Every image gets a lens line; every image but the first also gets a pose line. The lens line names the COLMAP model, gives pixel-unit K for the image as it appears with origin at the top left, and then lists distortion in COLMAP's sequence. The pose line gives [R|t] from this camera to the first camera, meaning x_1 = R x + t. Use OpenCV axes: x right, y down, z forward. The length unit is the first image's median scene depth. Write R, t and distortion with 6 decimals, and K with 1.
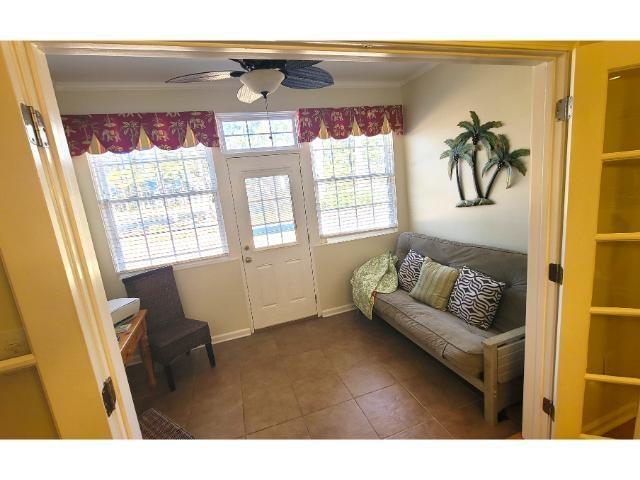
lens RADIAL K [[279.7, 0, 320.0], [0, 279.7, 240.0], [0, 0, 1]] dist [-0.001964, -0.000108]
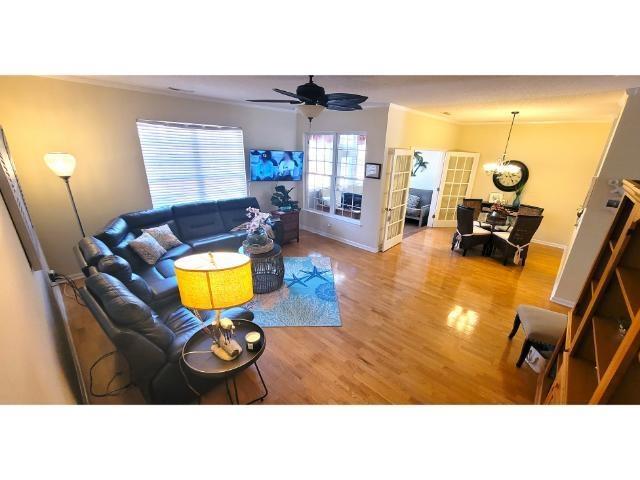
lens RADIAL K [[264.8, 0, 324.7], [0, 264.8, 243.3], [0, 0, 1]] dist [-0.001431, -0.000089]
pose [[0.860159, -0.003183, 0.510015, -1.946730], [-0.062768, 0.991718, 0.112049, 0.381772], [-0.506148, -0.128392, 0.852836, -1.264145]]
